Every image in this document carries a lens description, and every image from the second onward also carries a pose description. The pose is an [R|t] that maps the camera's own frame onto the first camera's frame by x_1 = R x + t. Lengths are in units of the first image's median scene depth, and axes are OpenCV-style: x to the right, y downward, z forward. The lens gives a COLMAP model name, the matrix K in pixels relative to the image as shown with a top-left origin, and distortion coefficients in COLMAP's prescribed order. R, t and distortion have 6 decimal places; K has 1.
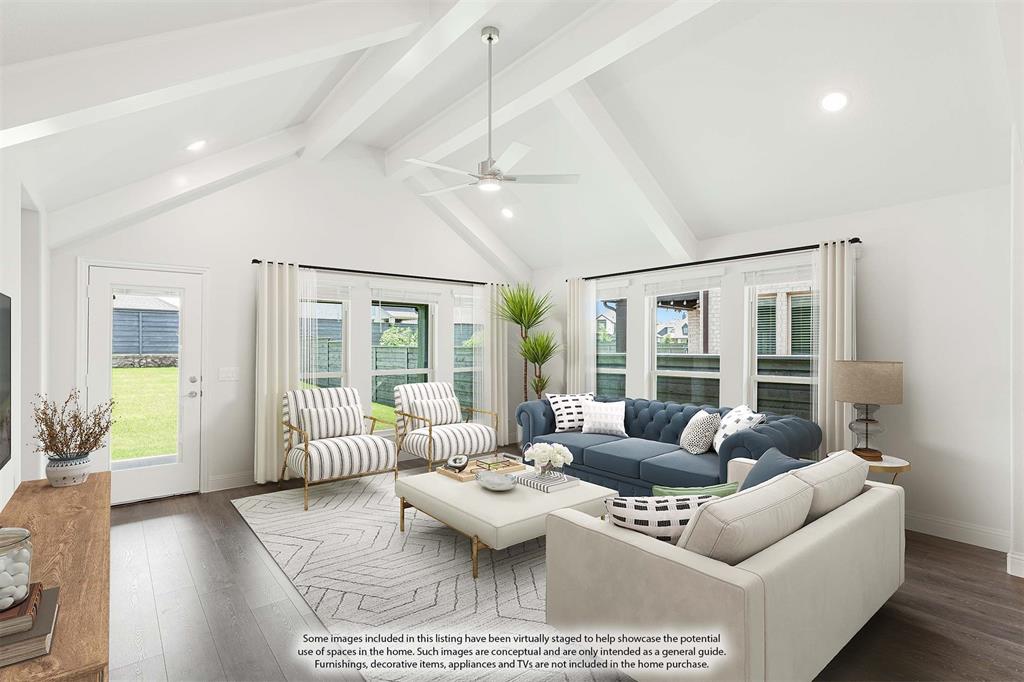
lens RADIAL K [[480.5, 0, 510.5], [0, 480.5, 341.3], [0, 0, 1]] dist [-0.004657, -0.000333]
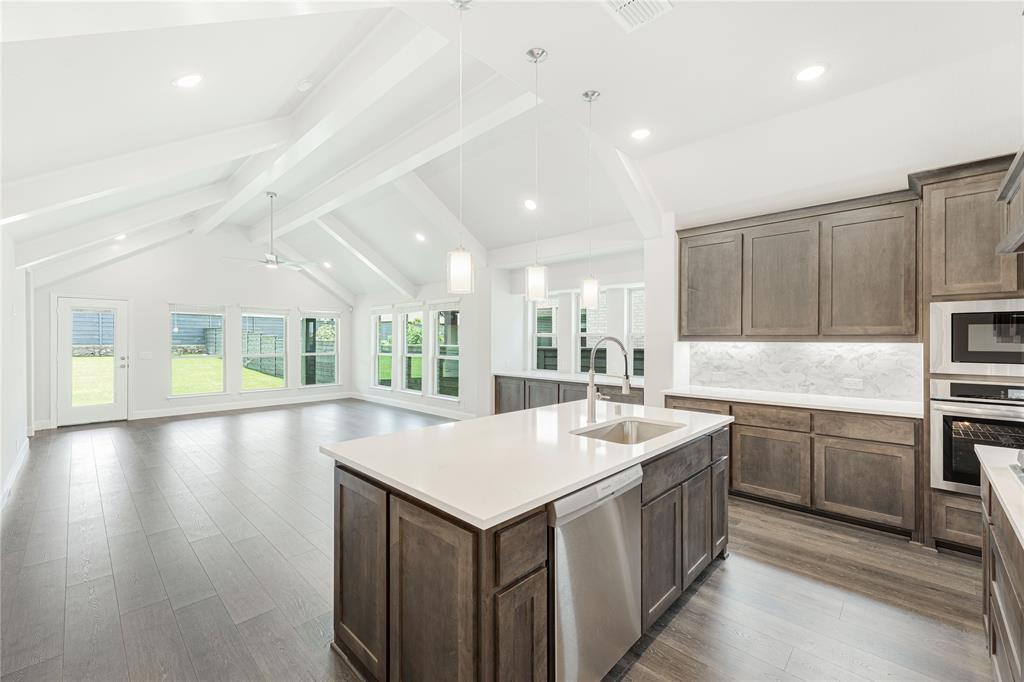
lens RADIAL K [[417.8, 0, 515.4], [0, 417.8, 342.3], [0, 0, 1]] dist [0.011574, -0.000031]
pose [[0.993583, 0.005234, 0.112985, 0.453705], [-0.006961, 0.999865, 0.014899, -0.011251], [-0.112892, -0.015590, 0.993485, -0.543017]]
